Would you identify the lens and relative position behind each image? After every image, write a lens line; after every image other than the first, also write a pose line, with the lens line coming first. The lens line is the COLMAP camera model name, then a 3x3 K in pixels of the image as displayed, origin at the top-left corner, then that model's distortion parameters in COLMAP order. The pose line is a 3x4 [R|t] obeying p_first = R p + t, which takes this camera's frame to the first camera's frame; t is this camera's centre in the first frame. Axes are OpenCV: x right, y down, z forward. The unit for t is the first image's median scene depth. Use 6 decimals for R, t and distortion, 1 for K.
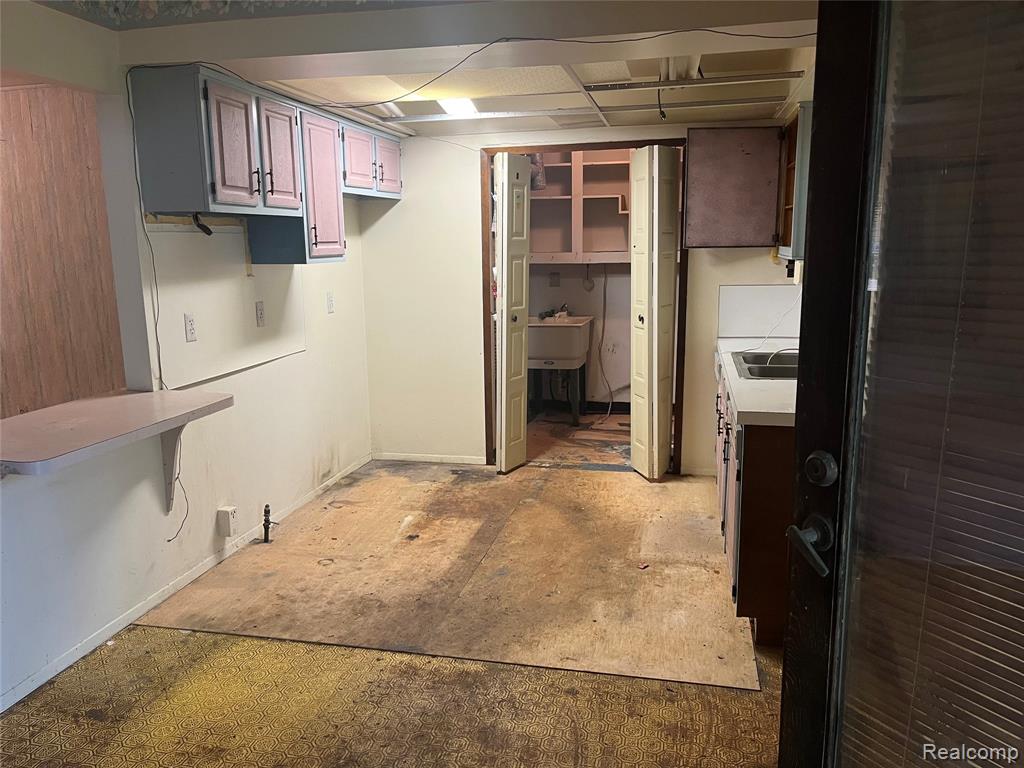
lens RADIAL K [[785.2, 0, 511.4], [0, 785.2, 380.5], [0, 0, 1]] dist [0.048858, -0.031628]
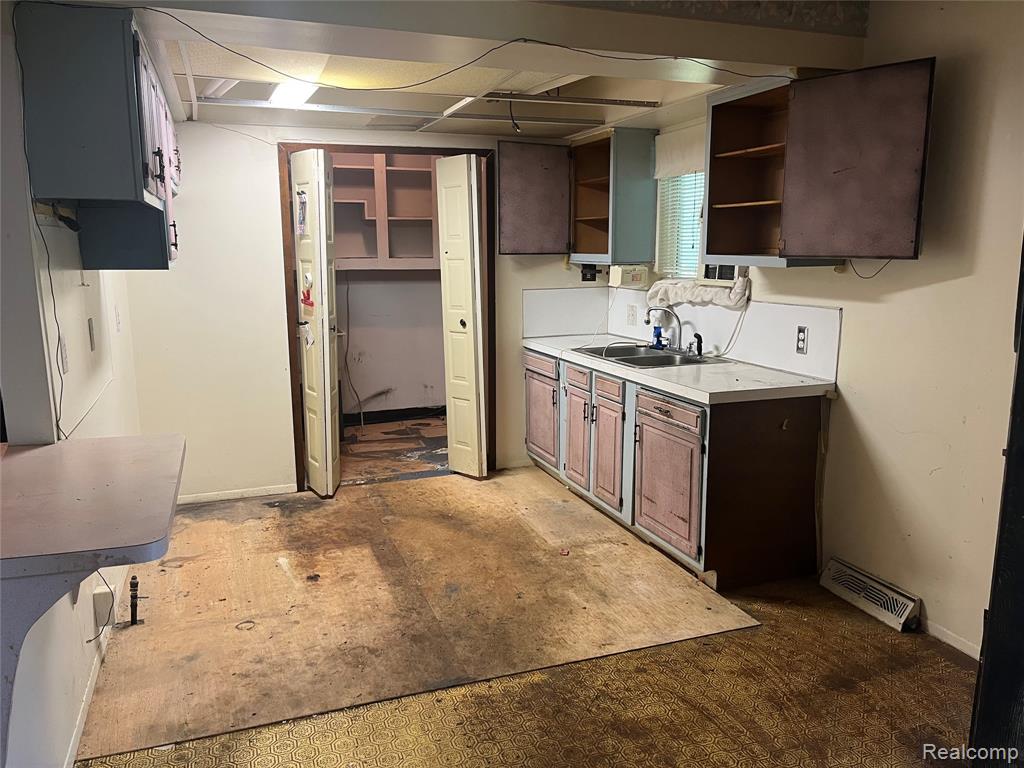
lens RADIAL K [[785.2, 0, 514.9], [0, 785.2, 383.0], [0, 0, 1]] dist [0.048858, -0.031628]
pose [[0.840561, -0.083207, 0.535288, -0.341804], [0.088870, 0.995926, 0.015258, -0.010591], [-0.534377, 0.034746, 0.844532, 0.106846]]
